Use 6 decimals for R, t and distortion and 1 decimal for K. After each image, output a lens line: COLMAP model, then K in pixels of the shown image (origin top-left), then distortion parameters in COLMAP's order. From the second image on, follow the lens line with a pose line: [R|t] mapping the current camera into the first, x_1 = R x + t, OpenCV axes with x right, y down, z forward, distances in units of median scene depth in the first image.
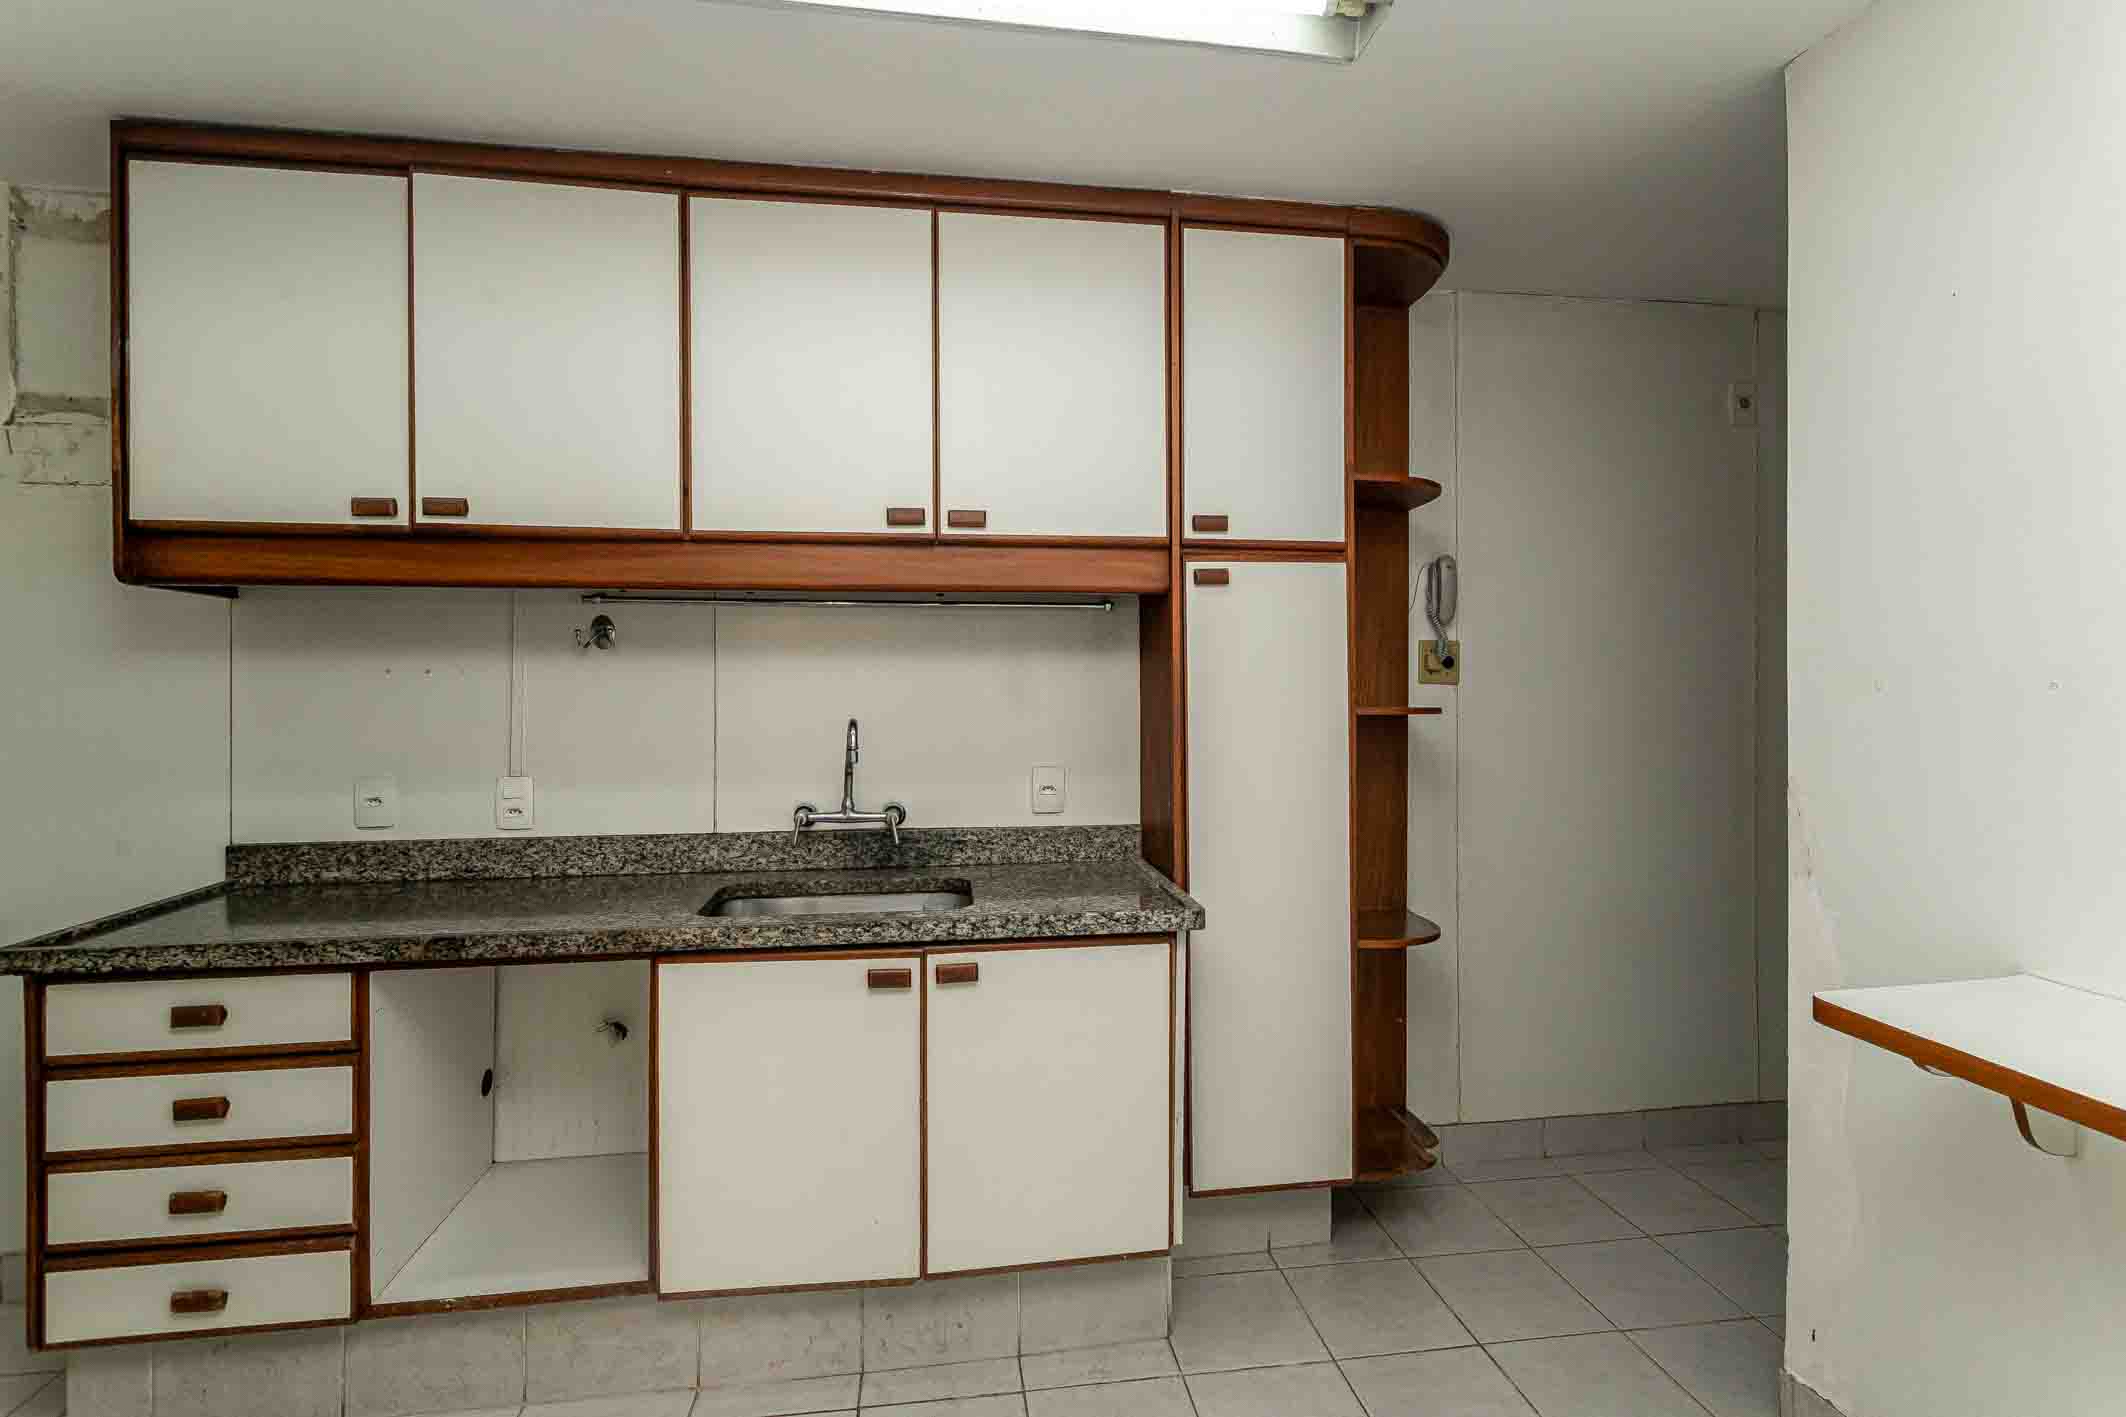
lens RADIAL K [[1016.5, 0, 1063.0], [0, 1016.5, 698.5], [0, 0, 1]] dist [0.003417, 0.000938]
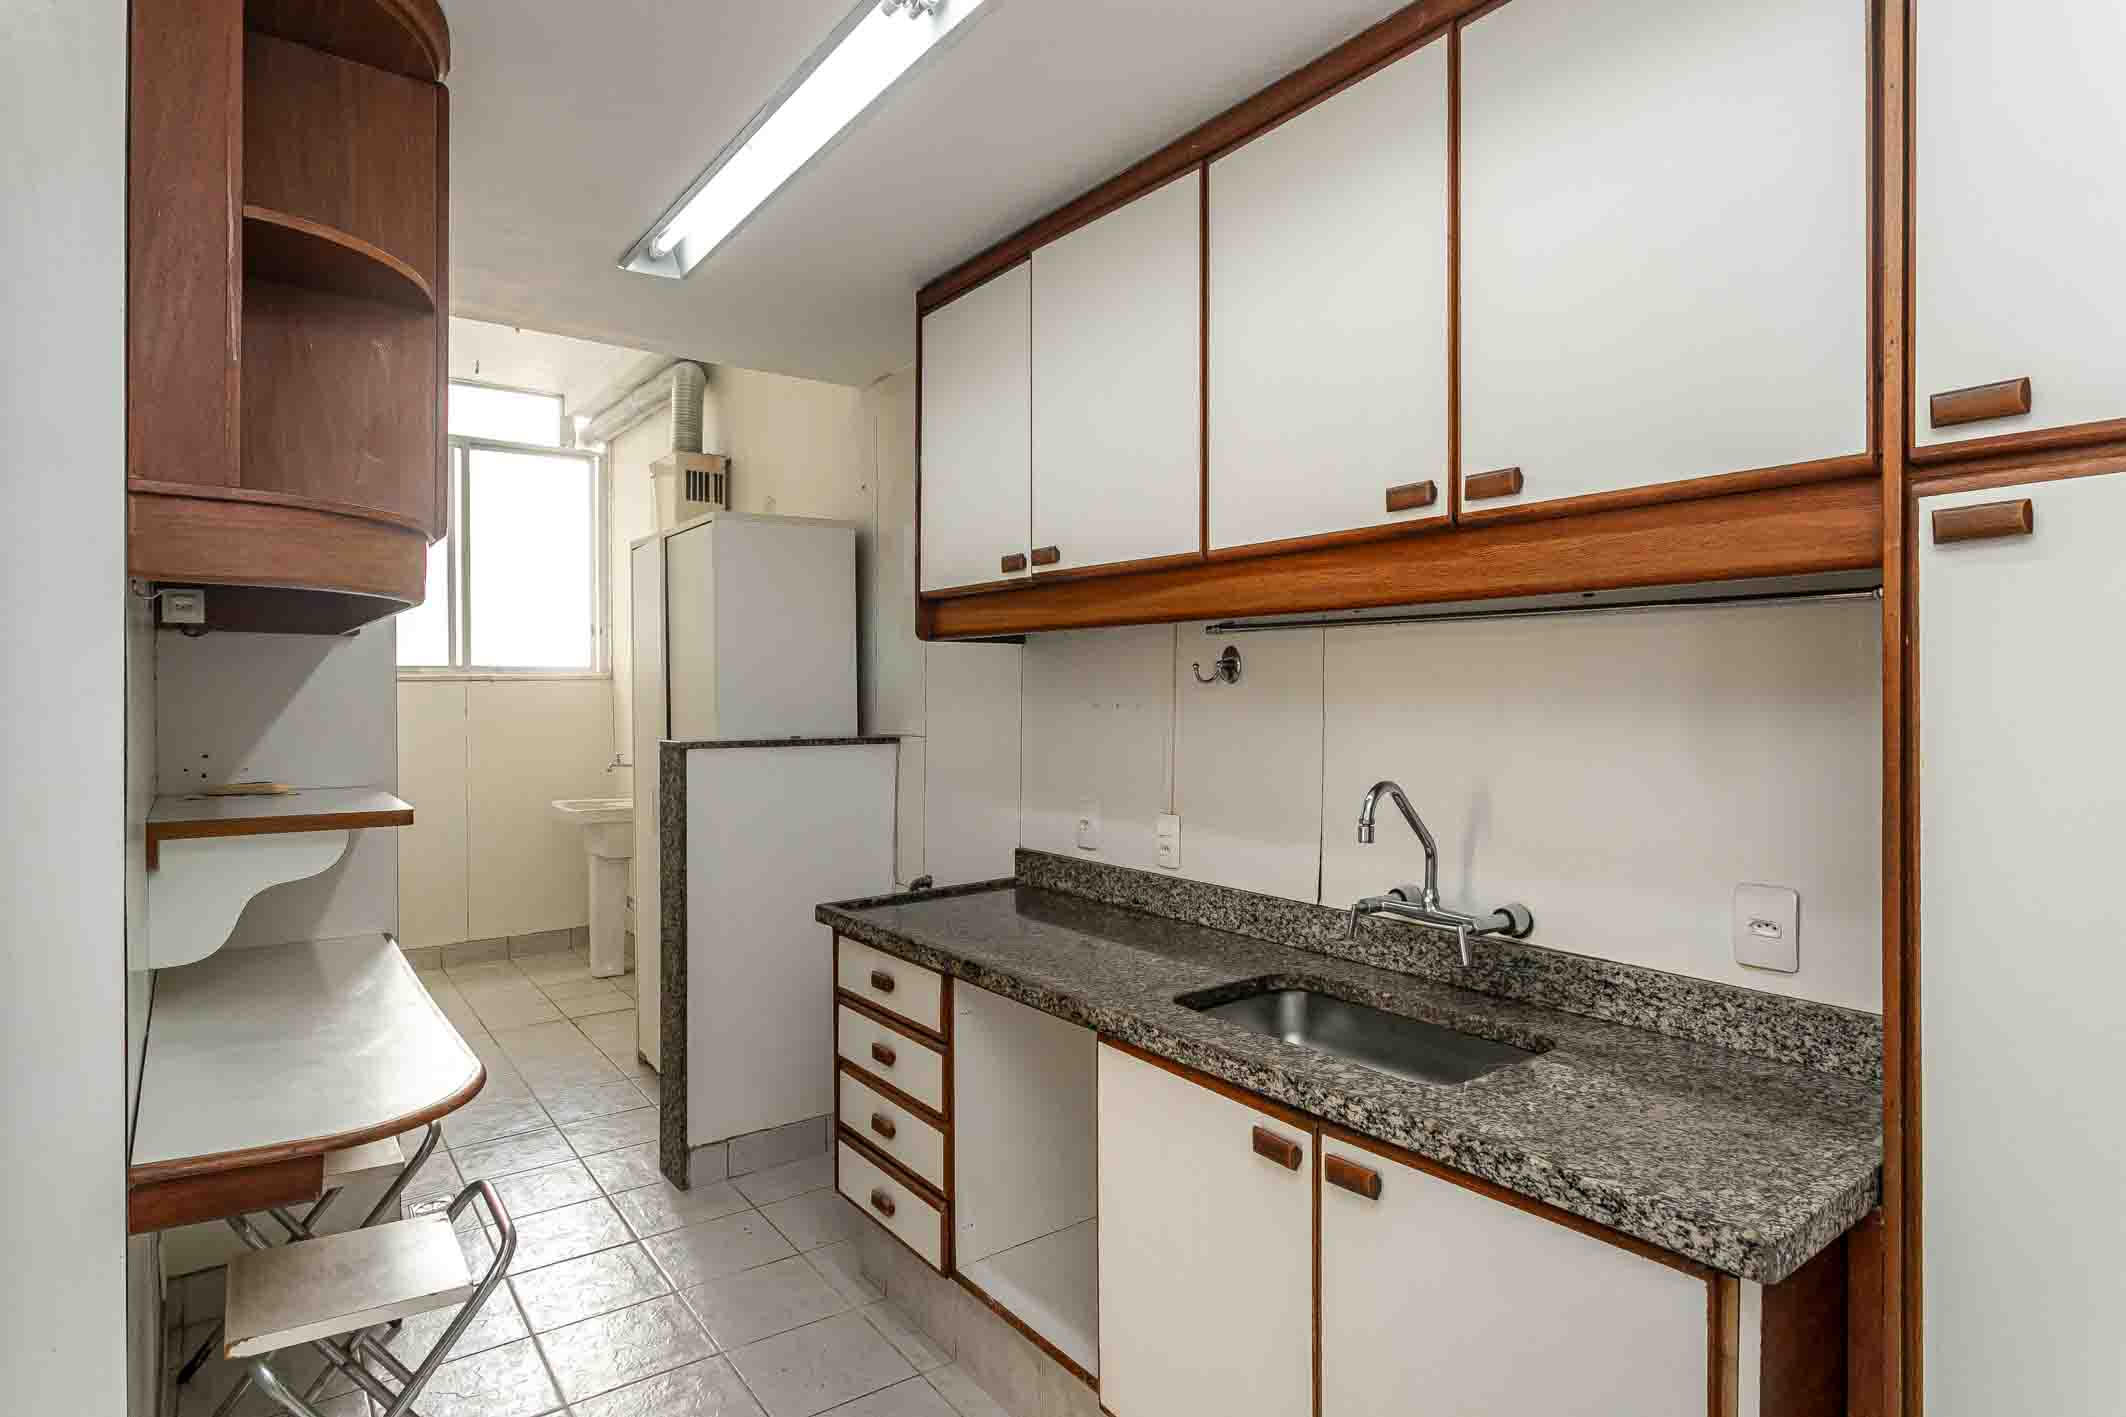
lens RADIAL K [[1133.2, 0, 1054.9], [0, 1133.2, 701.2], [0, 0, 1]] dist [-0.002413, 0.000704]
pose [[0.474506, 0.010167, -0.880194, 0.392356], [-0.008434, 0.999940, 0.007004, -0.040923], [0.880212, 0.004100, 0.474563, 0.402092]]
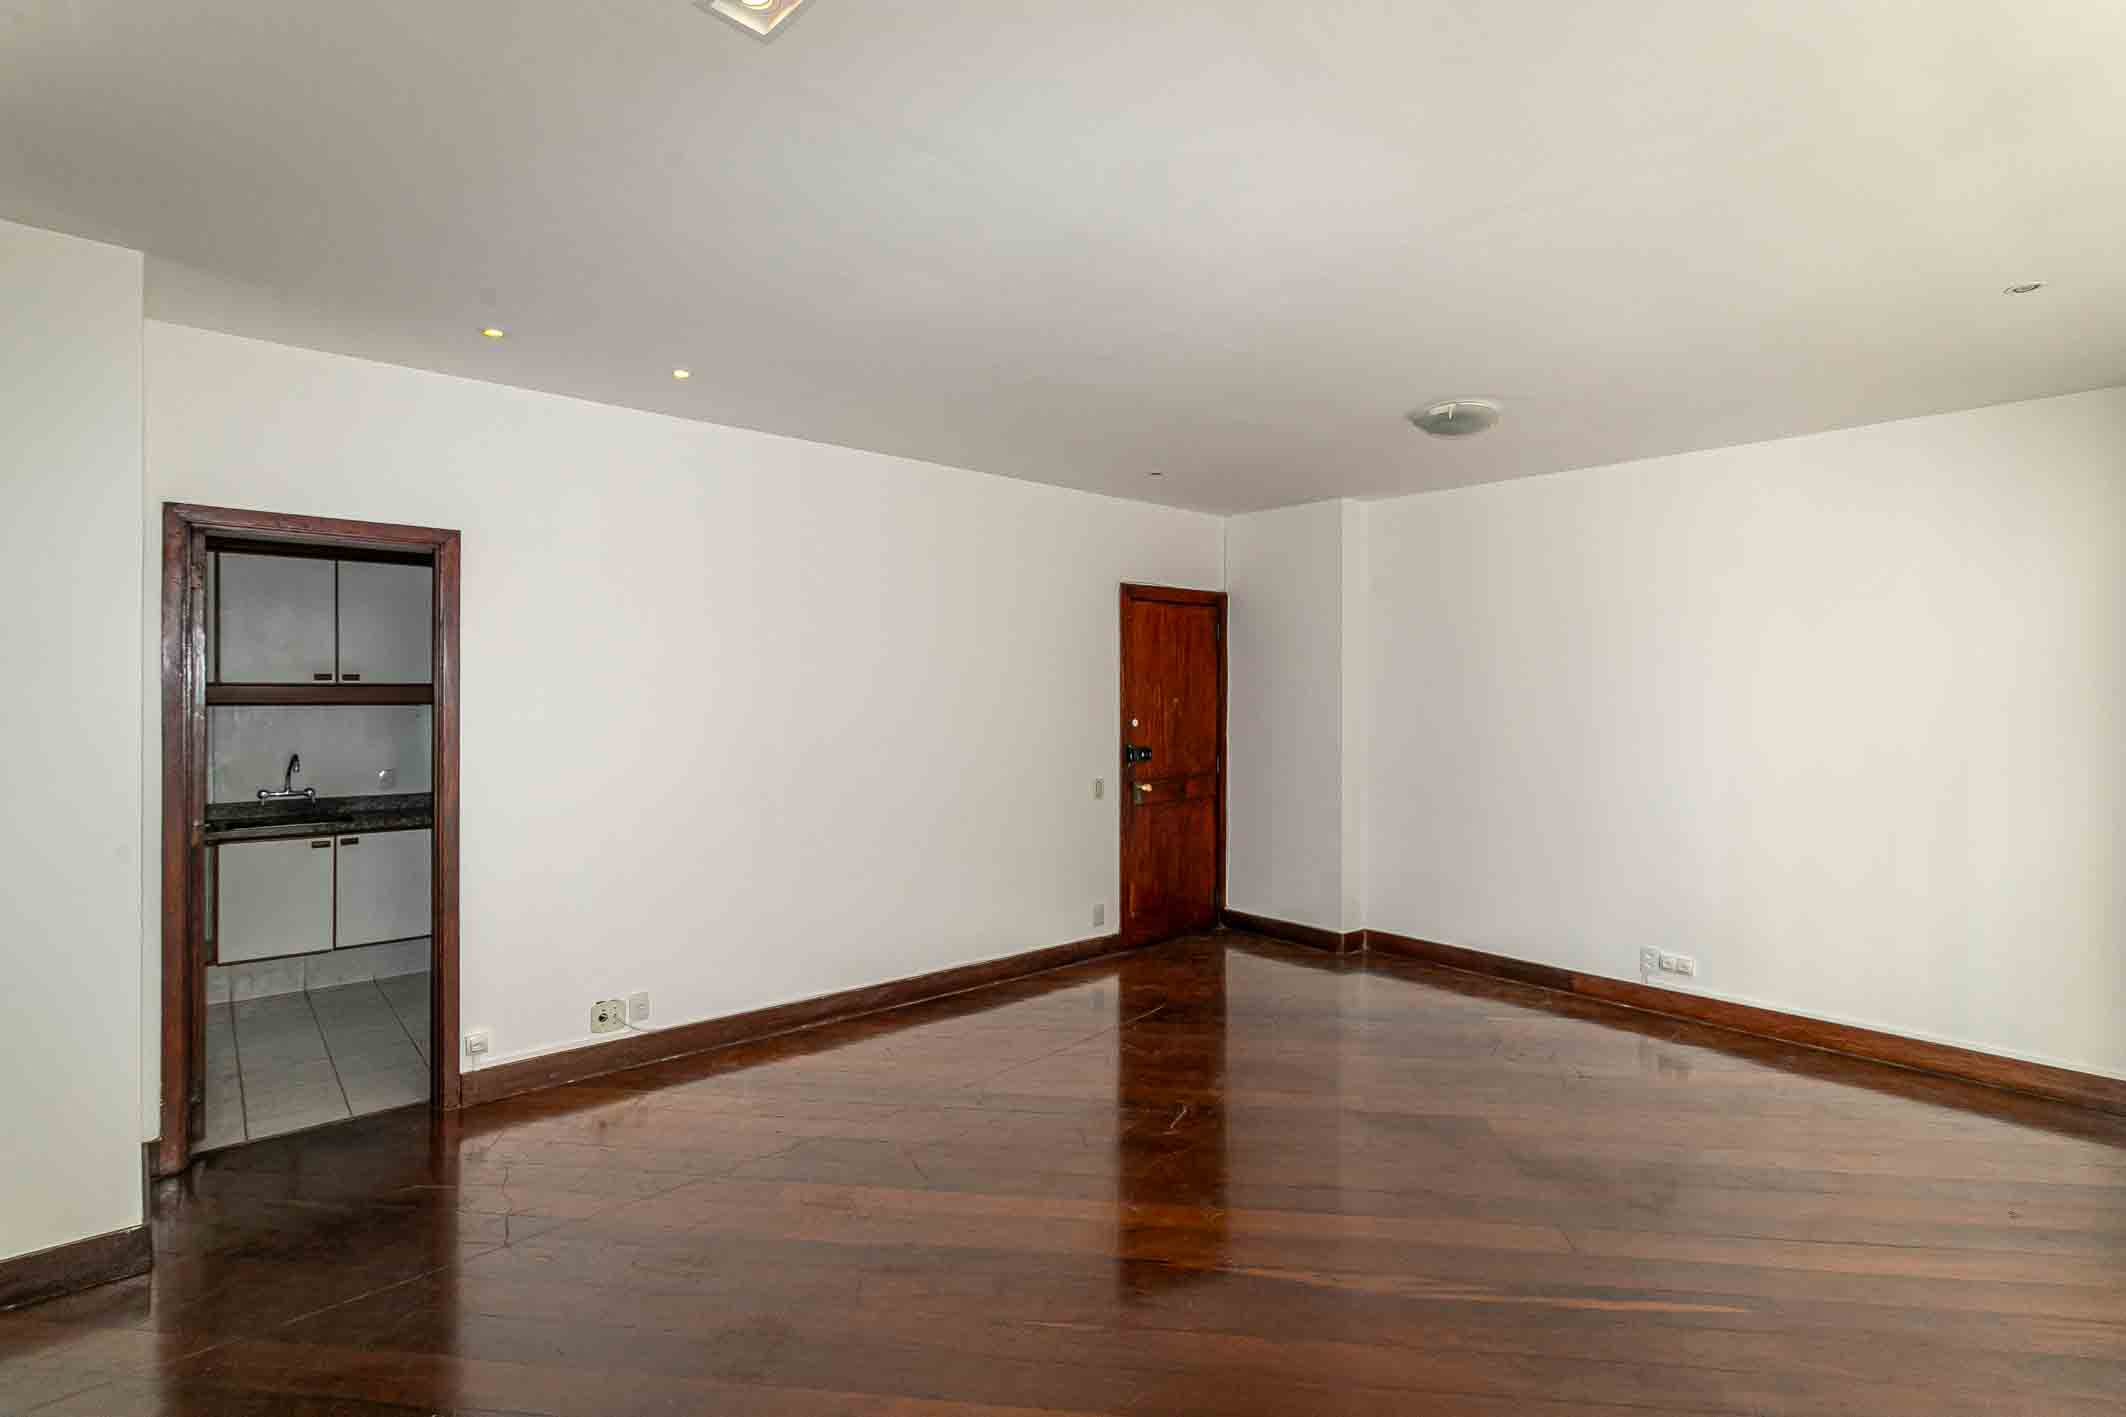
lens RADIAL K [[1016.5, 0, 1063.0], [0, 1016.5, 698.5], [0, 0, 1]] dist [0.003417, 0.000938]
pose [[0.839785, 0.002206, 0.542914, 0.022060], [0.001359, 0.999980, -0.006166, -0.098127], [-0.542917, 0.005916, 0.839765, -2.163455]]
